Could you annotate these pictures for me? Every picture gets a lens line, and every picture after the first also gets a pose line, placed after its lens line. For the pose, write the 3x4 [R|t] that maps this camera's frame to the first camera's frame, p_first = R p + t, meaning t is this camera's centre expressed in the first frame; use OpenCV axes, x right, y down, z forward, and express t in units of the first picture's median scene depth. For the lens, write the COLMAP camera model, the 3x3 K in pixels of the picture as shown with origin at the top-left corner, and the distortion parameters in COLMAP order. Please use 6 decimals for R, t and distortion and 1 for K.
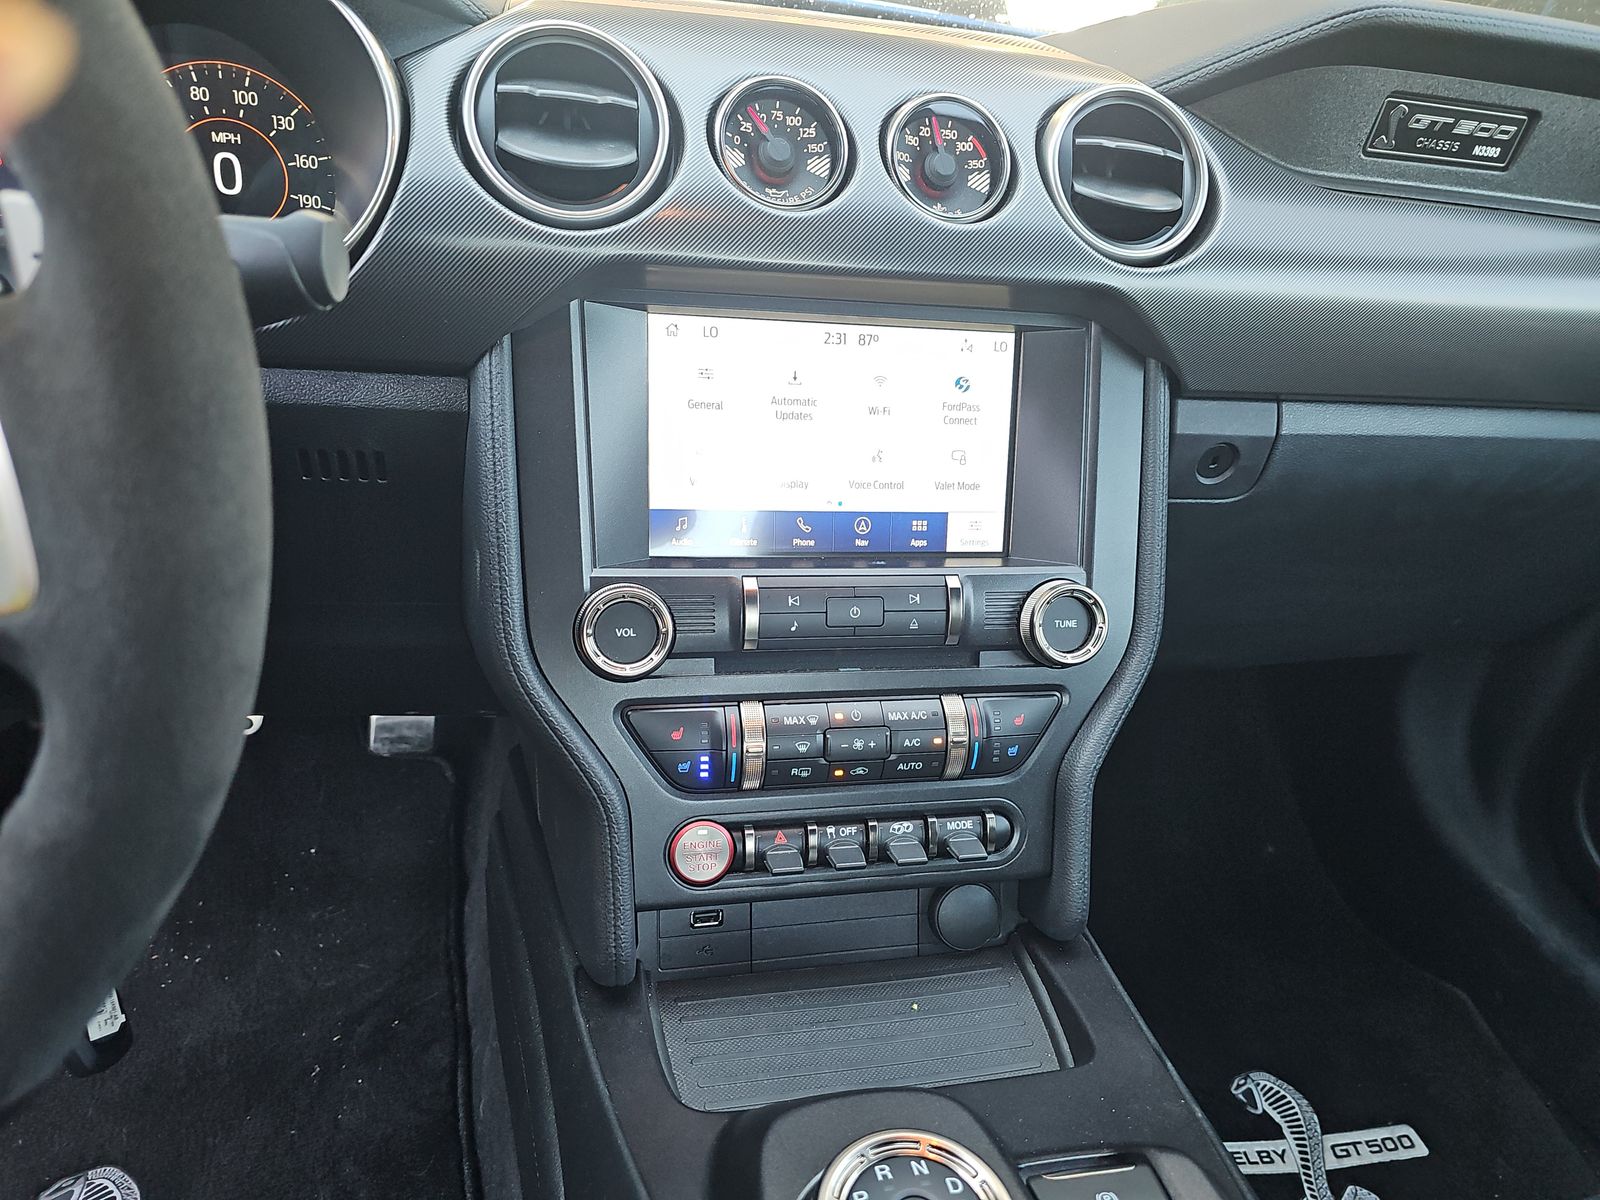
lens RADIAL K [[1198.6, 0, 804.7], [0, 1198.6, 637.9], [0, 0, 1]] dist [0.010107, 0.001455]
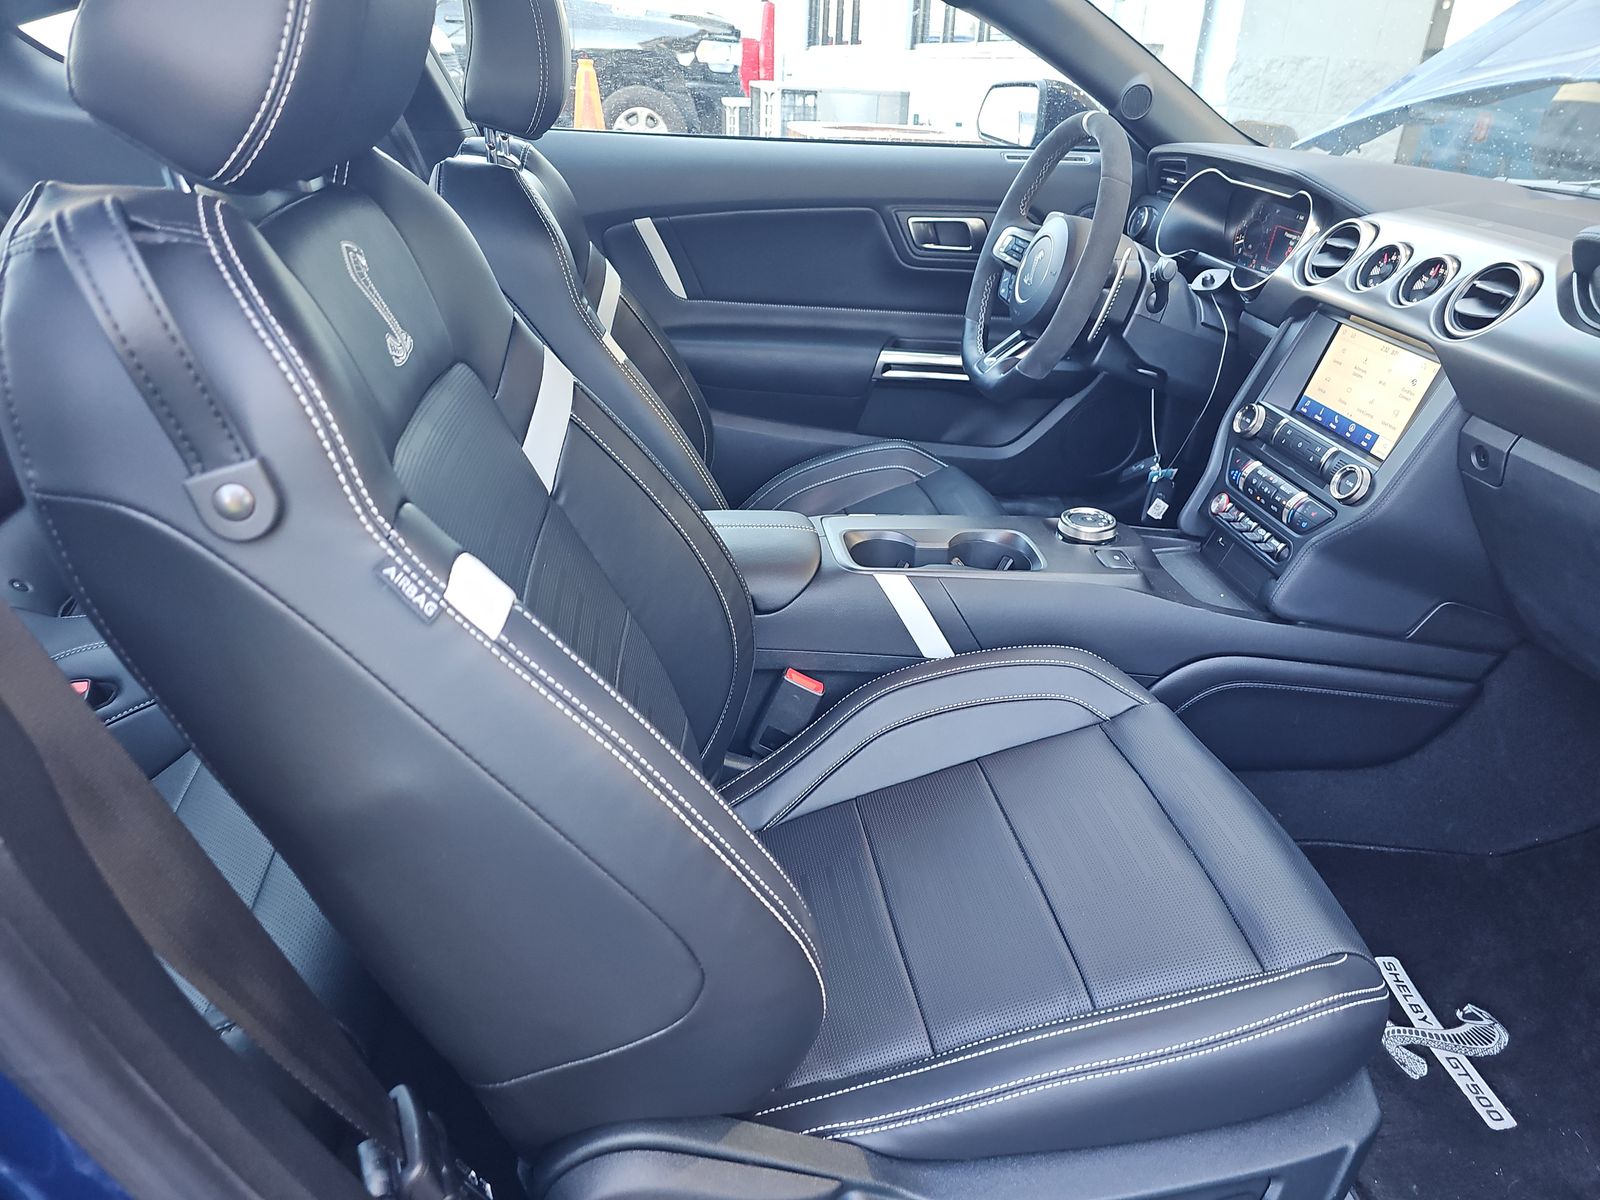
lens RADIAL K [[1108.6, 0, 800.0], [0, 1108.6, 600.0], [0, 0, 1]] dist [0.036293, -0.122624]
pose [[-0.113396, 0.346336, -0.931232, 2.300890], [-0.478817, 0.802204, 0.356655, -0.083440], [0.870561, 0.486333, 0.074864, 0.097626]]
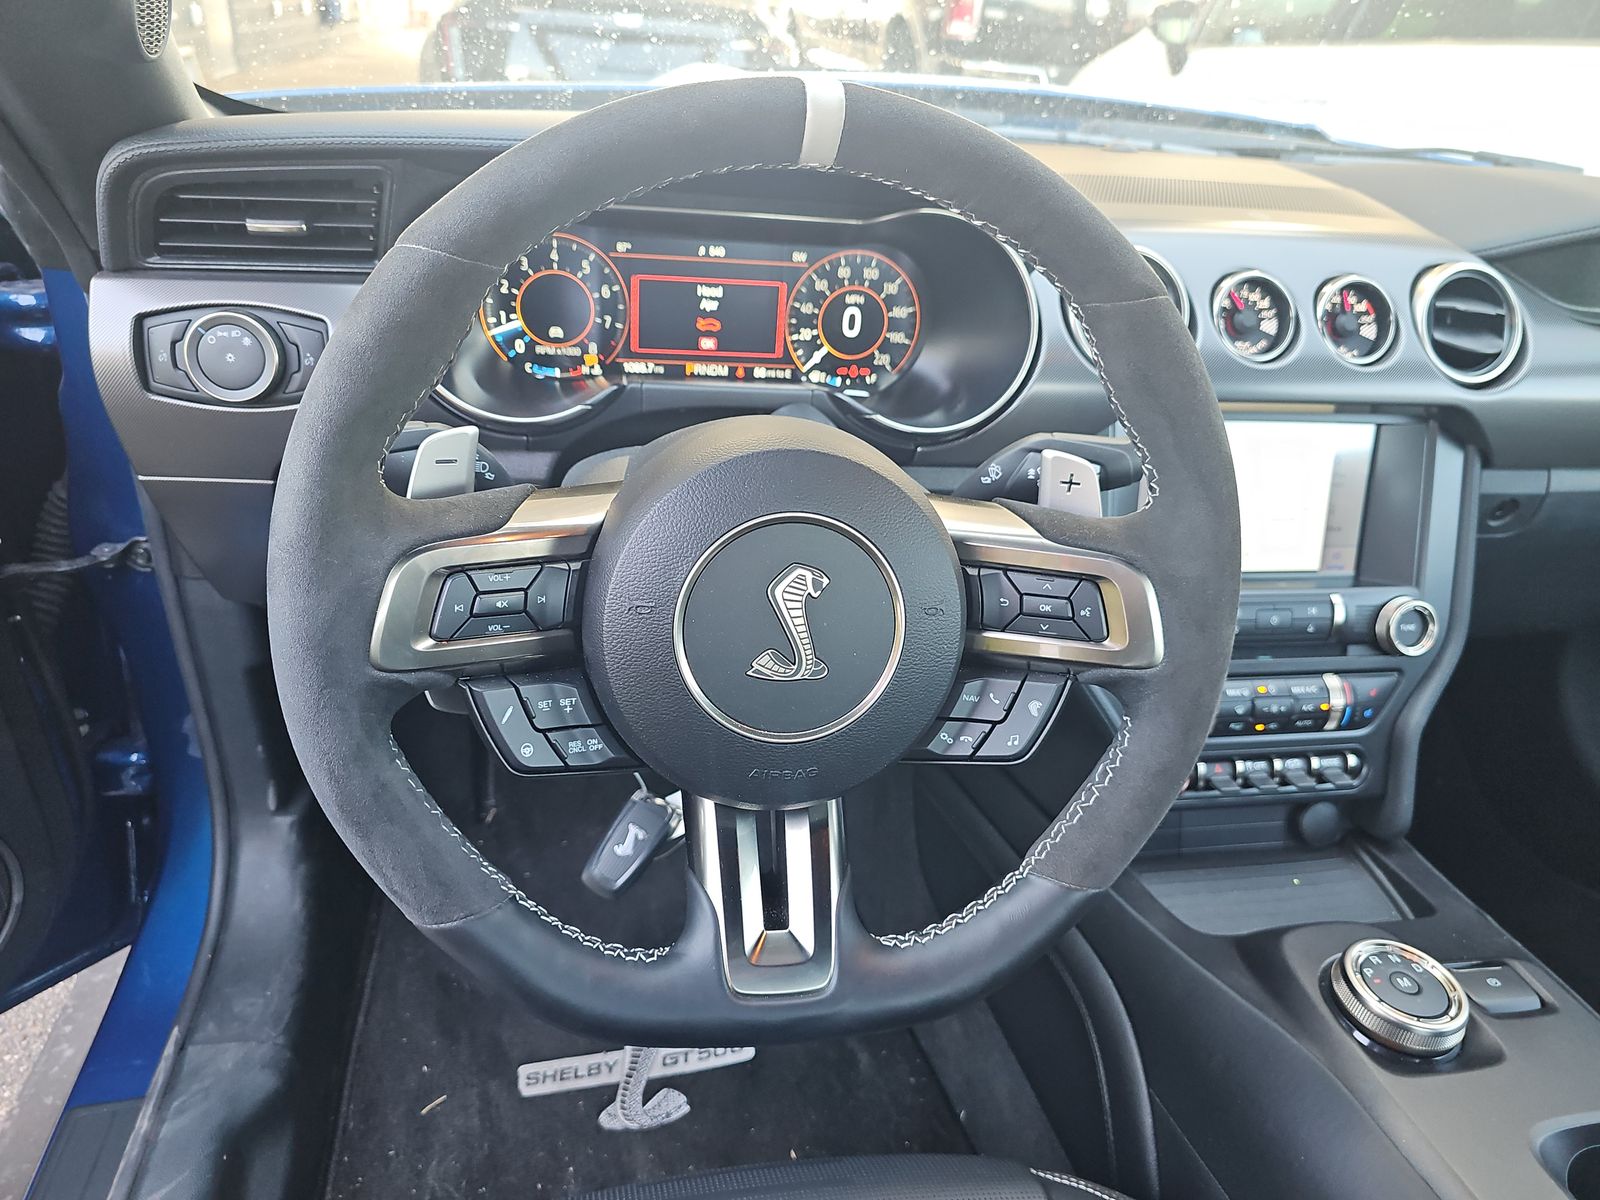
lens RADIAL K [[1209.2, 0, 796.0], [0, 1209.2, 629.0], [0, 0, 1]] dist [0.001892, -0.005235]
pose [[0.999326, 0.010047, -0.035310, -0.489345], [-0.008035, 0.998361, 0.056663, -0.089450], [0.035821, -0.056341, 0.997769, -0.518635]]
